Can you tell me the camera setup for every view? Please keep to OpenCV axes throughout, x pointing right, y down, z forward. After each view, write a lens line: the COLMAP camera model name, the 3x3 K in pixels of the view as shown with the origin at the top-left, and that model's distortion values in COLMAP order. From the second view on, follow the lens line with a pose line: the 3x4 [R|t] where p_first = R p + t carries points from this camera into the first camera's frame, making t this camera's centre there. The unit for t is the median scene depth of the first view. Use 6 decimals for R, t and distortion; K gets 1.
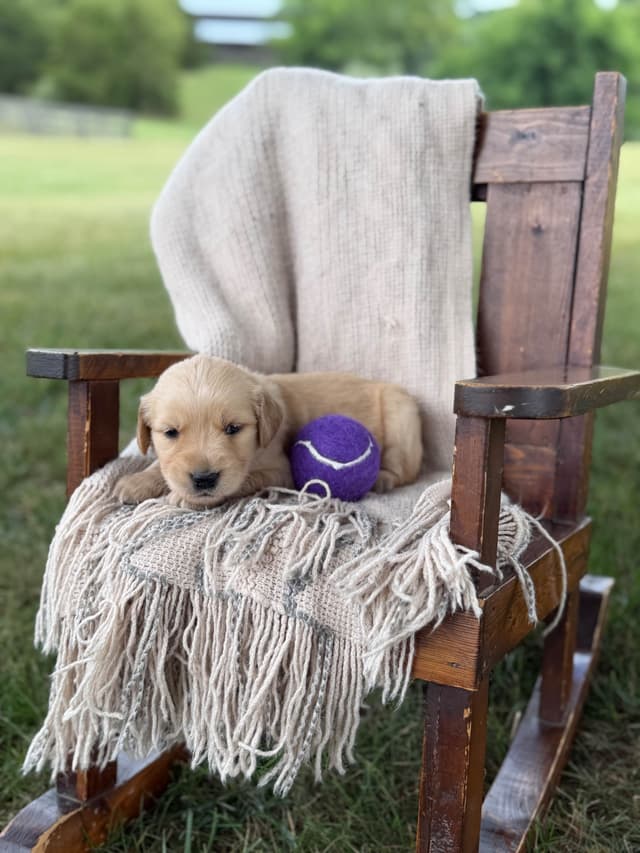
lens RADIAL K [[1005.9, 0, 314.1], [0, 1005.9, 430.7], [0, 0, 1]] dist [0.238351, -0.763975]
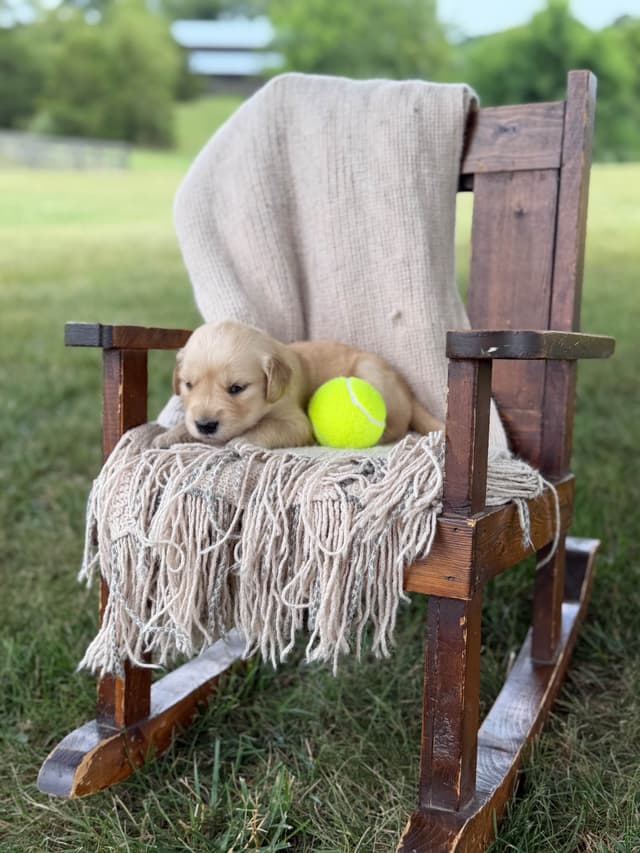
lens RADIAL K [[1005.9, 0, 314.1], [0, 1005.9, 430.7], [0, 0, 1]] dist [0.238351, -0.763975]
pose [[0.999820, -0.018961, 0.000350, -0.009984], [0.018964, 0.999482, -0.026015, 0.065835], [0.000143, 0.026017, 0.999661, -0.106694]]
